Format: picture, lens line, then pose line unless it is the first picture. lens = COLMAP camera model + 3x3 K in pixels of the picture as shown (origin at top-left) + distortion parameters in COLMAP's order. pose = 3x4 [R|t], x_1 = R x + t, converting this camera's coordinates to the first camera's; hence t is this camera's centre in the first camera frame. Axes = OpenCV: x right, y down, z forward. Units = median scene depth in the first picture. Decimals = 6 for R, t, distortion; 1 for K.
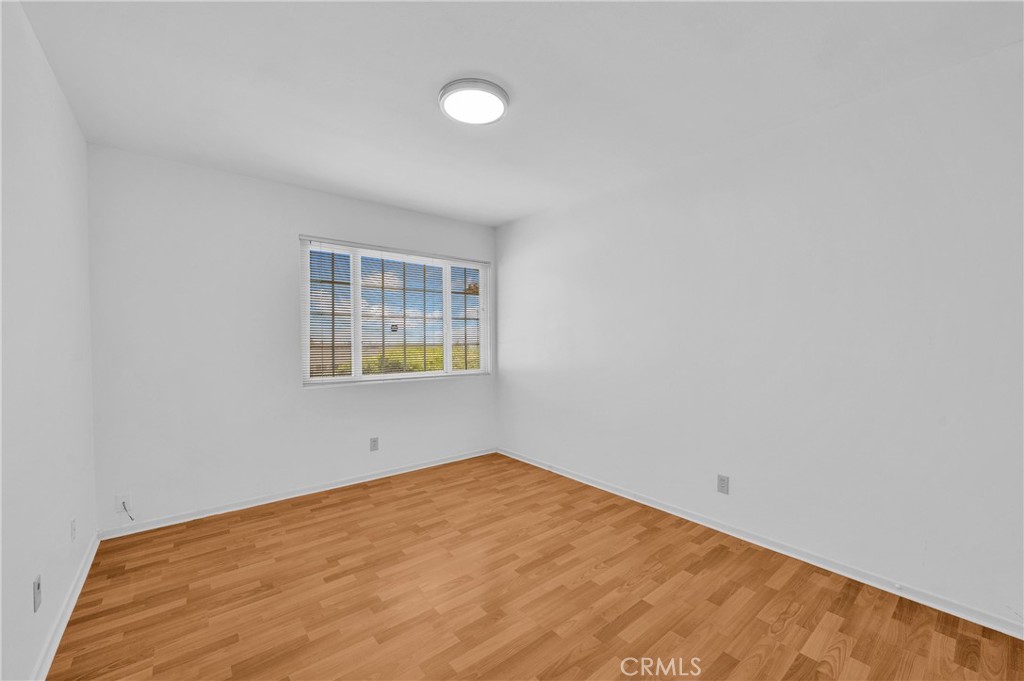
lens RADIAL K [[406.7, 0, 513.0], [0, 406.7, 343.2], [0, 0, 1]] dist [-0.000597, -0.000151]
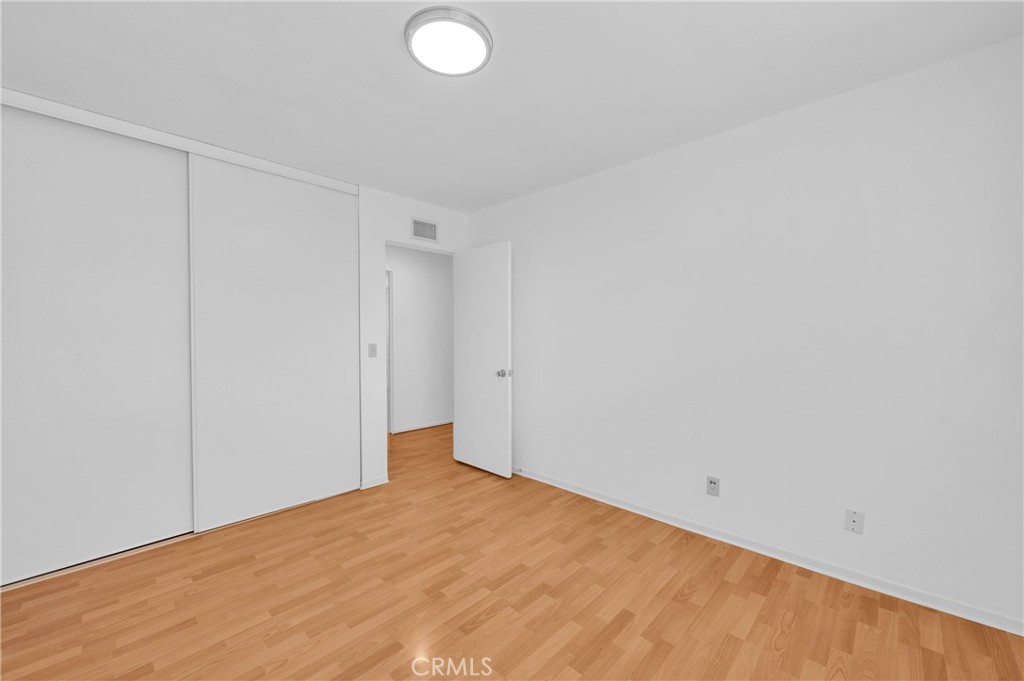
lens RADIAL K [[406.7, 0, 513.0], [0, 406.7, 343.2], [0, 0, 1]] dist [-0.000597, -0.000151]
pose [[-0.992991, 0.010624, -0.117708, -0.129596], [0.007301, 0.999564, 0.028626, -0.019473], [0.117961, 0.027566, -0.992636, 1.984258]]
